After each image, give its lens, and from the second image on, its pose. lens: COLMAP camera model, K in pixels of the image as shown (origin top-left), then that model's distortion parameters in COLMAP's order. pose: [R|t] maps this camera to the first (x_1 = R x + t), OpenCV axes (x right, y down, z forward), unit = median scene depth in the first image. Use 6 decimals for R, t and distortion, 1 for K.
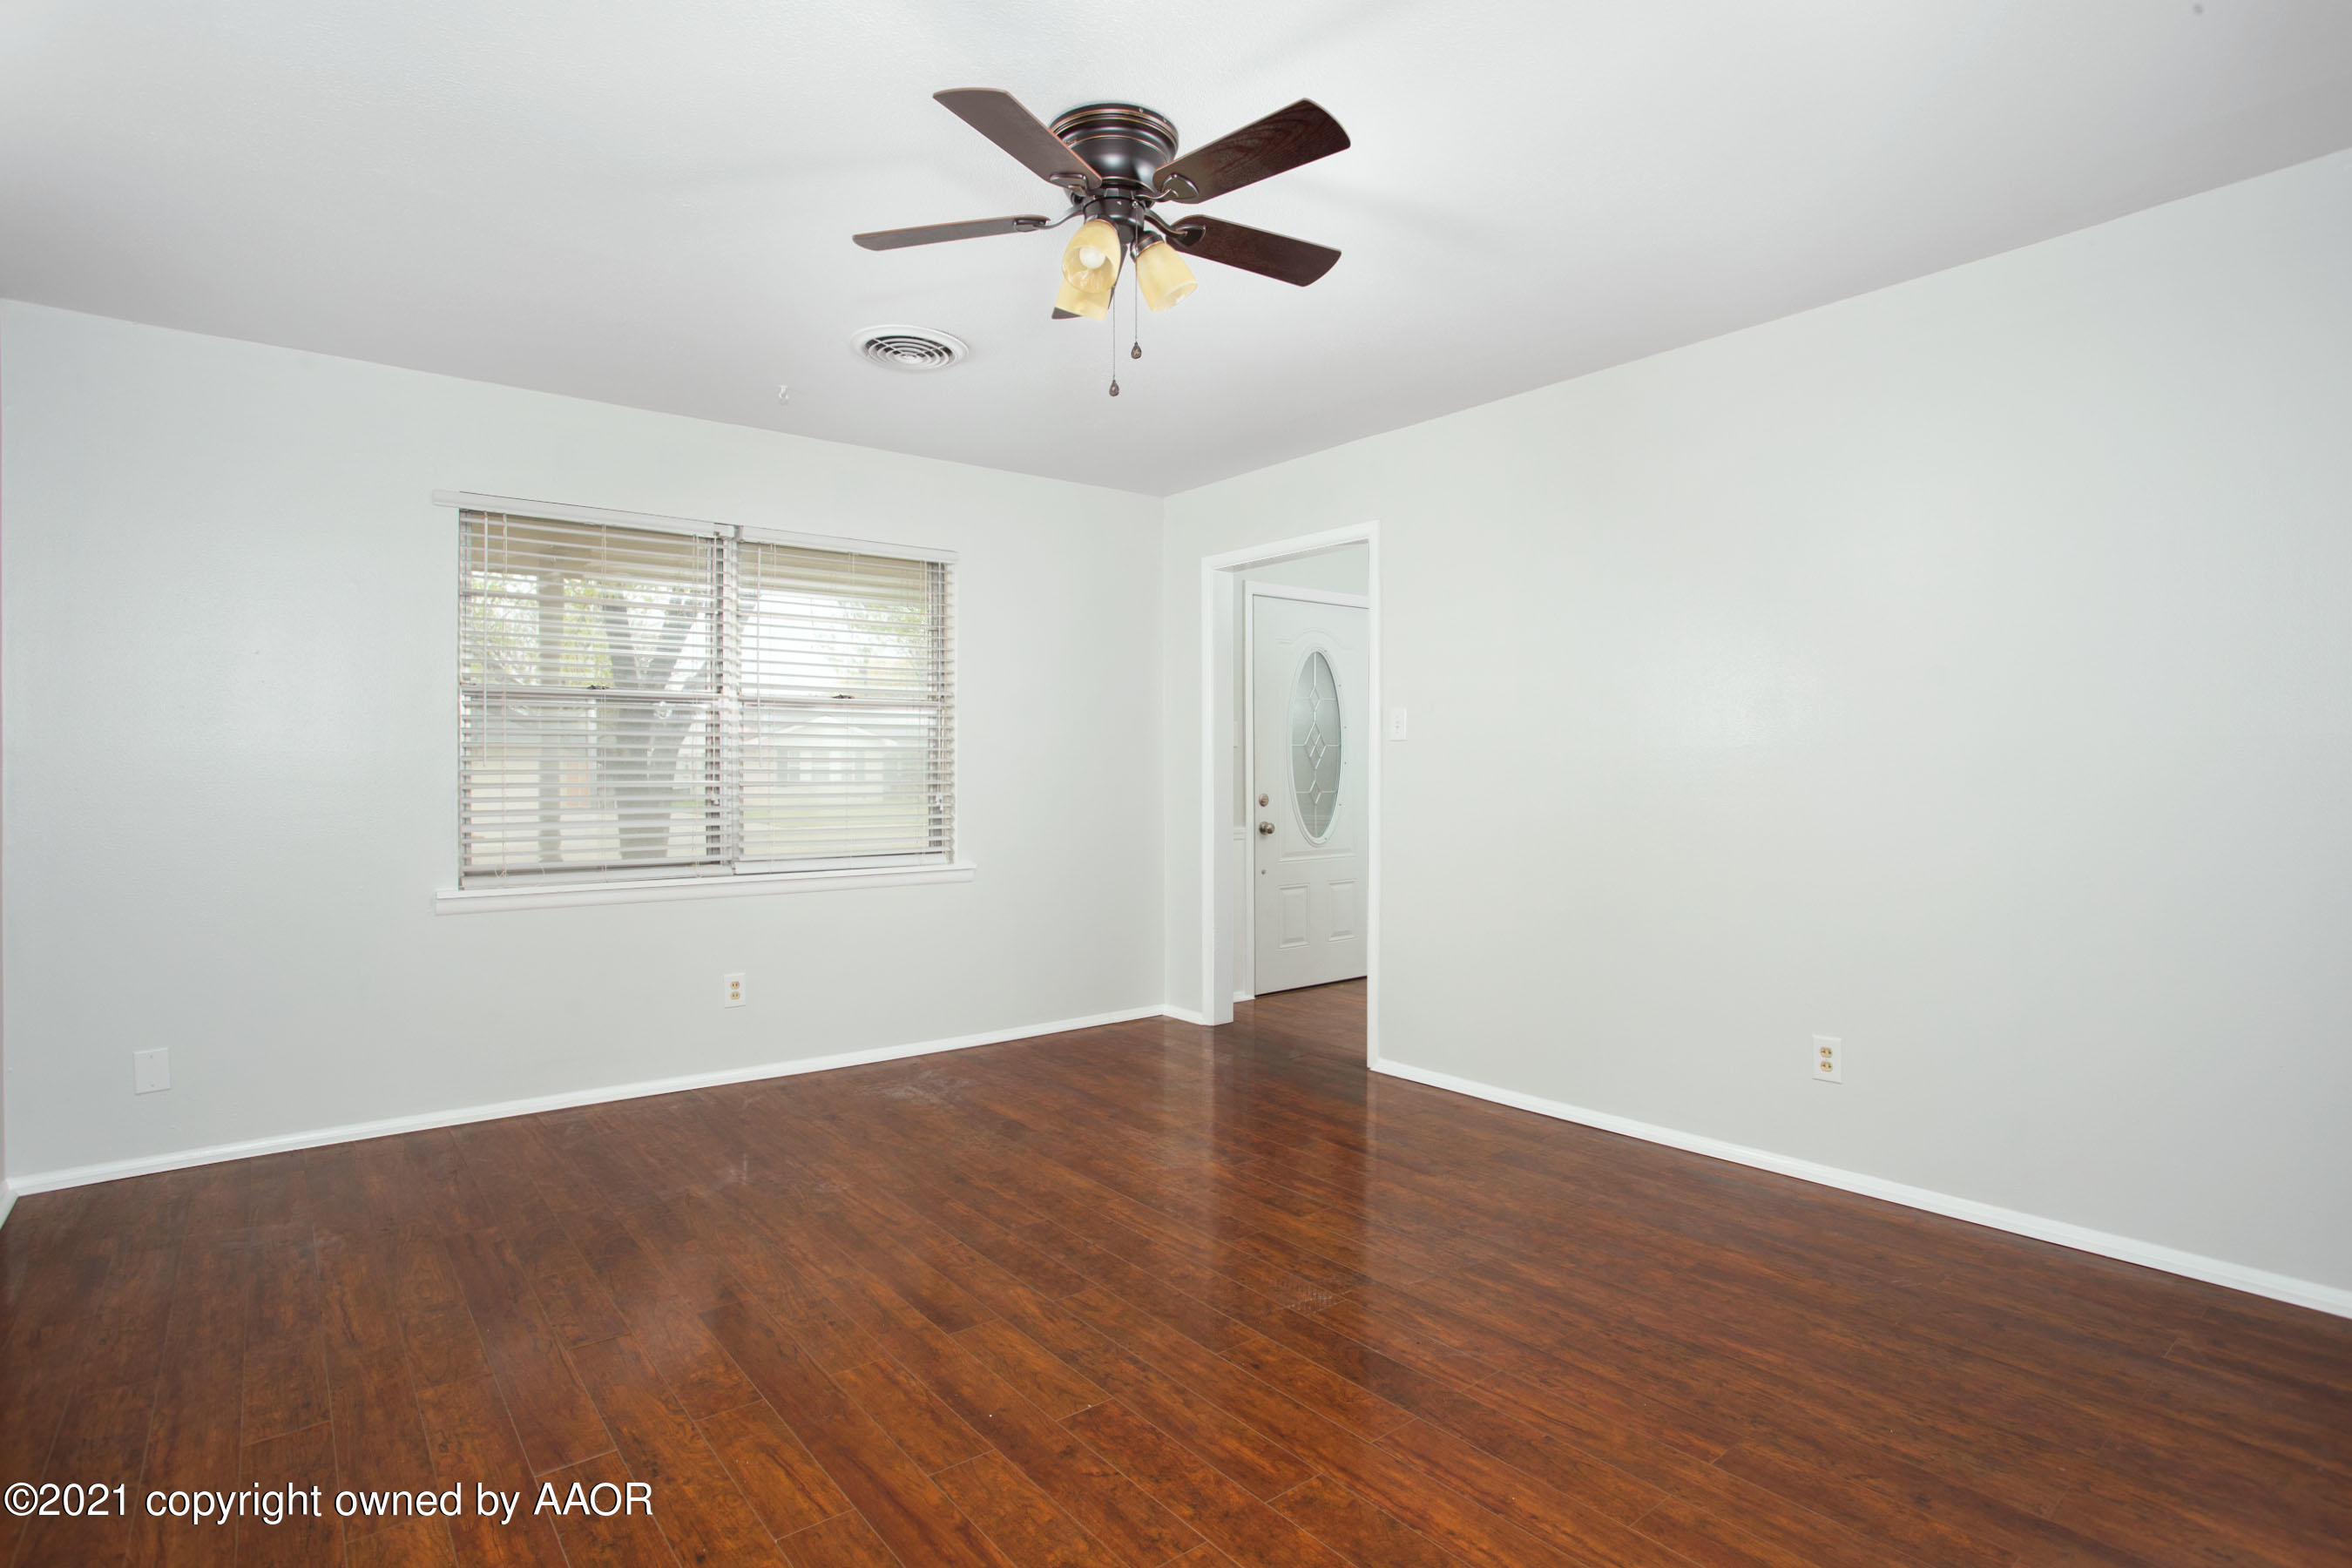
lens RADIAL K [[1144.1, 0, 1174.1], [0, 1144.1, 778.7], [0, 0, 1]] dist [0.000948, 0.000155]
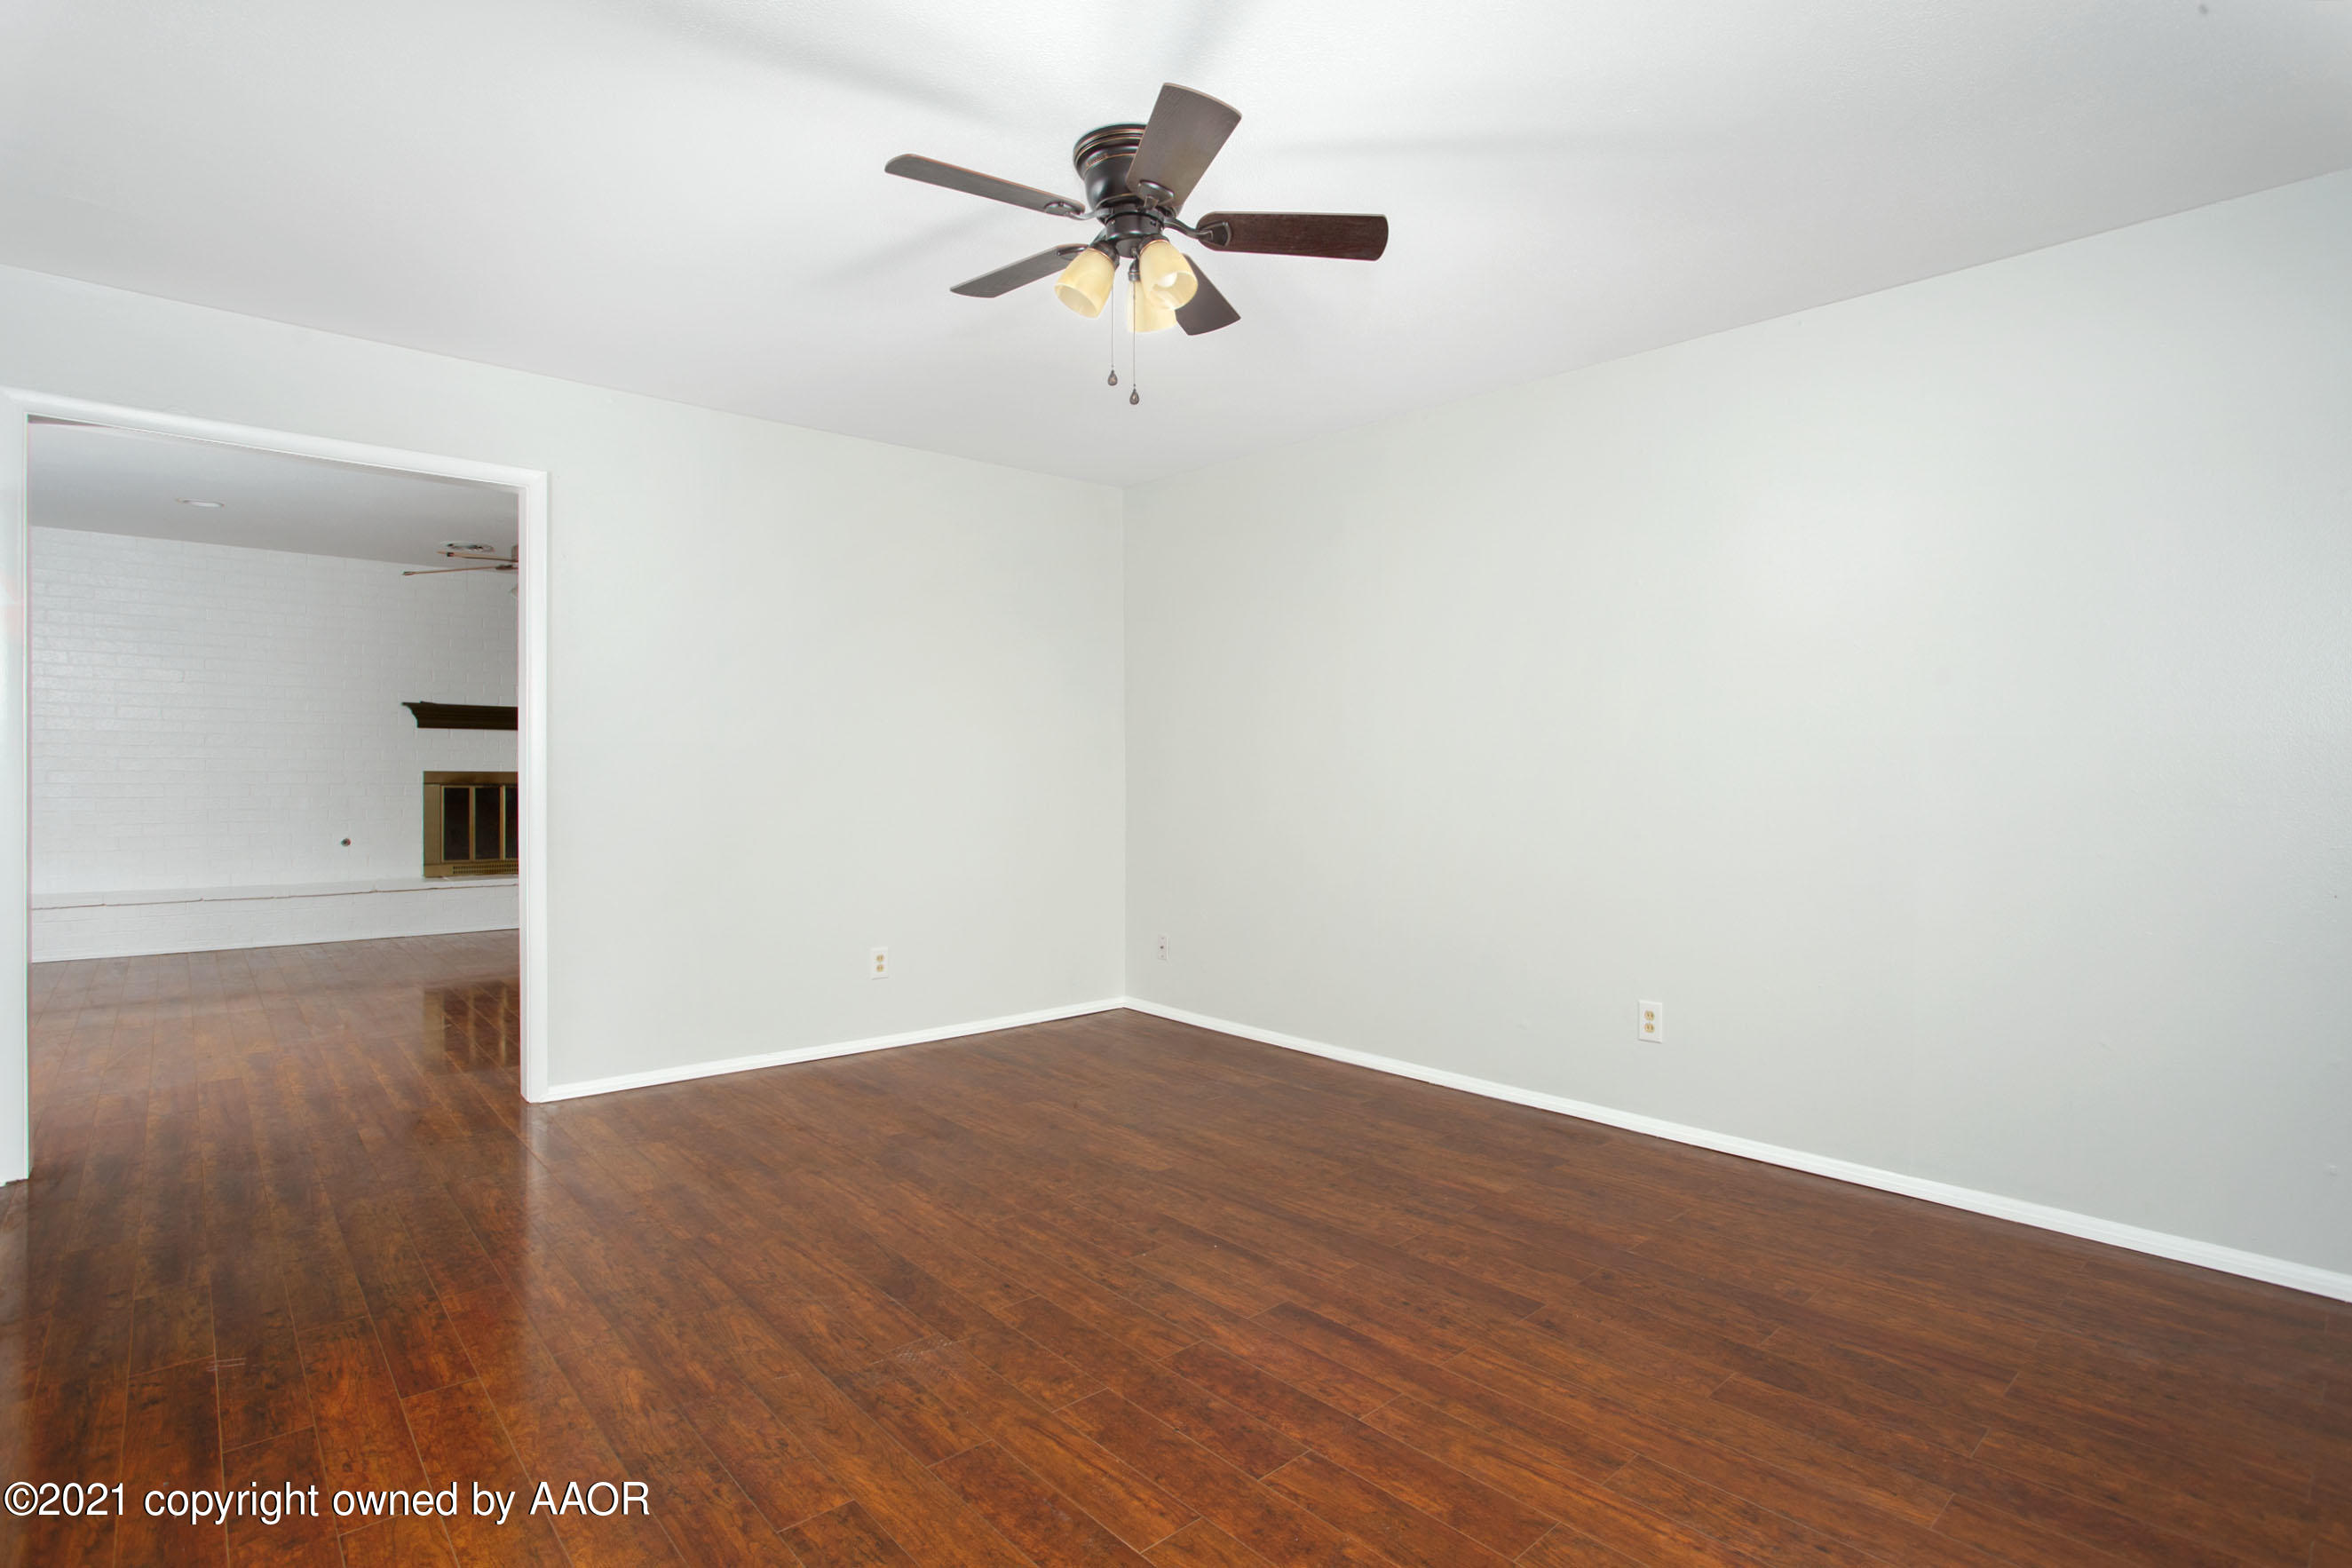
lens RADIAL K [[1144.1, 0, 1178.4], [0, 1144.1, 778.4], [0, 0, 1]] dist [0.000948, 0.000155]
pose [[-0.998762, 0.006059, -0.049374, -0.044669], [0.005529, 0.999926, 0.010874, -0.012375], [0.049436, 0.010588, -0.998721, 2.004599]]
